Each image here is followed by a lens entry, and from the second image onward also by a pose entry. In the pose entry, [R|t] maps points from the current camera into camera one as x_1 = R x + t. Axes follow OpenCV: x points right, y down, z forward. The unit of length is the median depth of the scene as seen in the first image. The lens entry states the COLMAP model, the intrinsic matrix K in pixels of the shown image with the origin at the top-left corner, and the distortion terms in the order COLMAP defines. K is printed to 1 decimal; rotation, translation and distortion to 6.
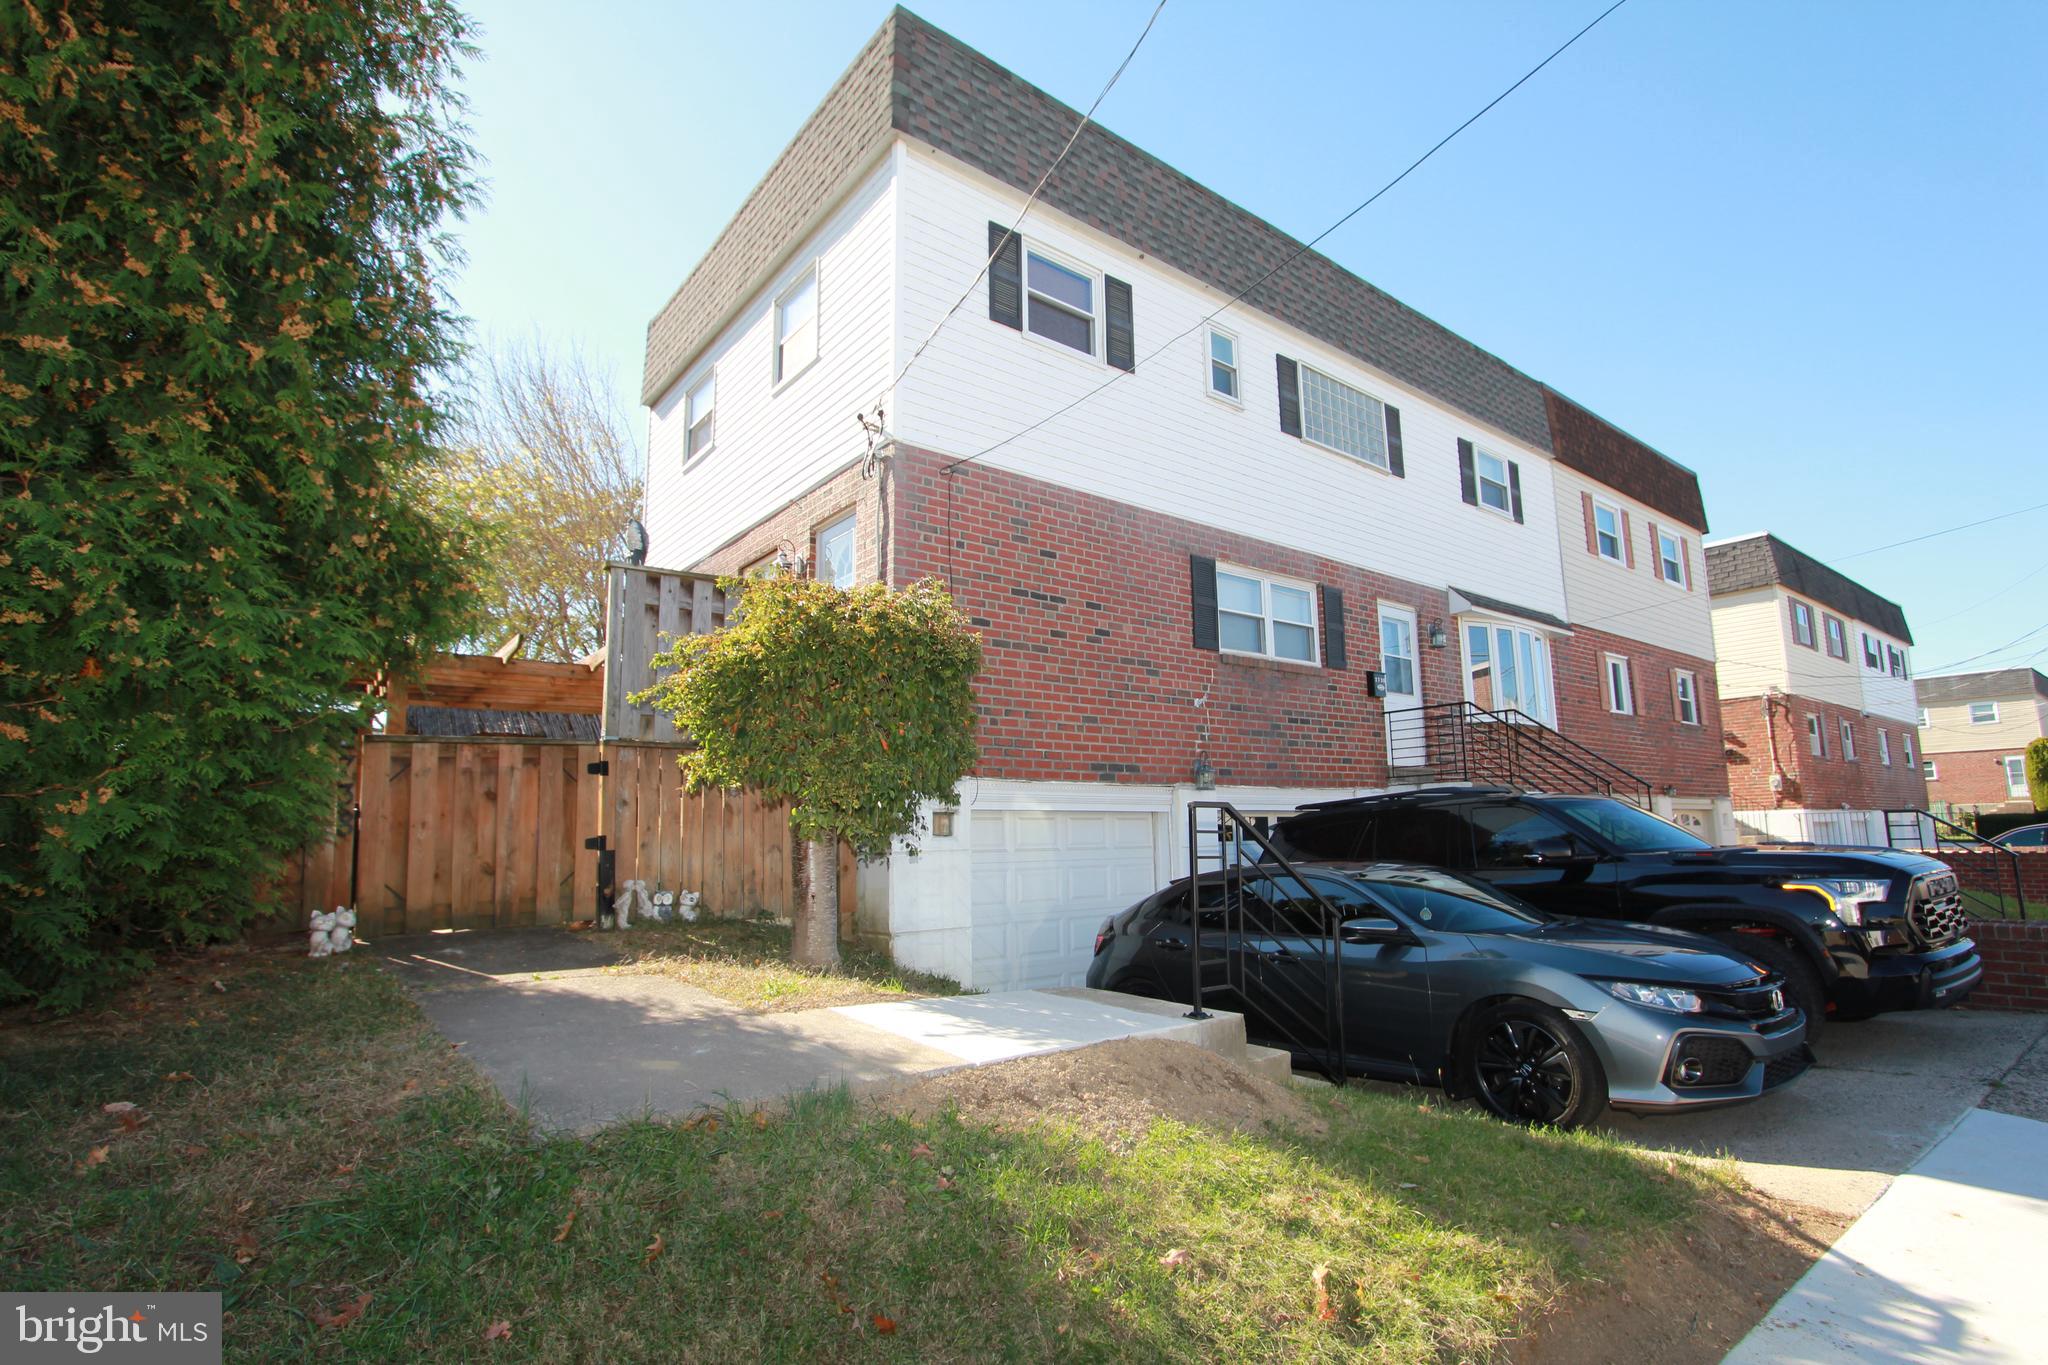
lens RADIAL K [[975.6, 0, 1011.7], [0, 975.6, 668.1], [0, 0, 1]] dist [-0.014040, 0.000717]
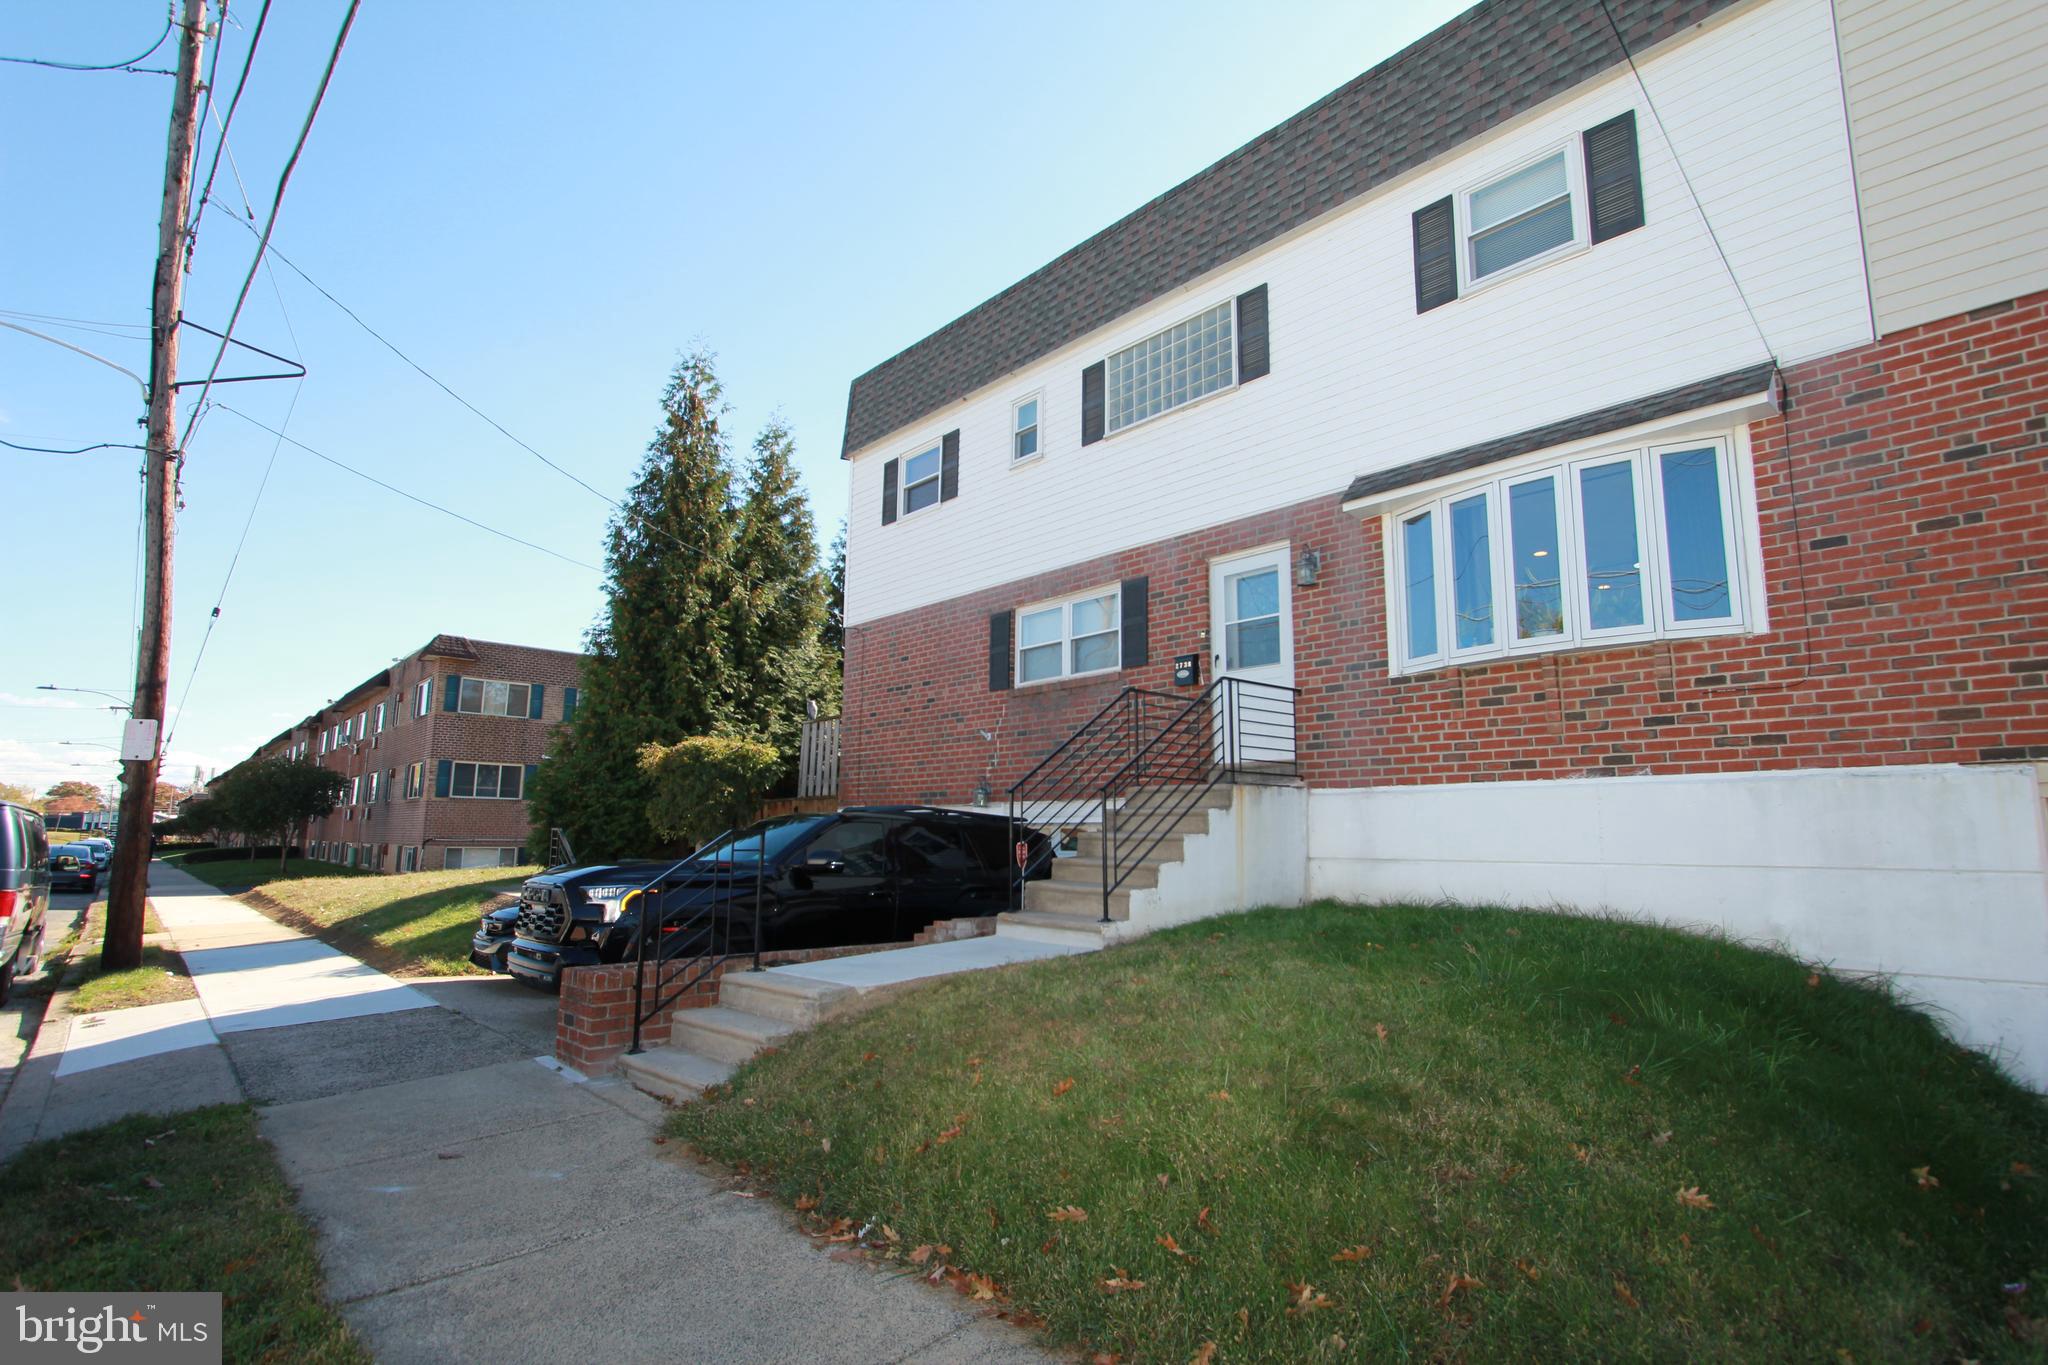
lens RADIAL K [[975.6, 0, 1019.6], [0, 975.6, 687.9], [0, 0, 1]] dist [-0.014040, 0.000717]
pose [[0.083969, -0.148171, -0.985391, 1.487836], [0.147636, 0.979819, -0.134752, 0.154666], [0.985471, -0.134164, 0.104150, 0.963159]]
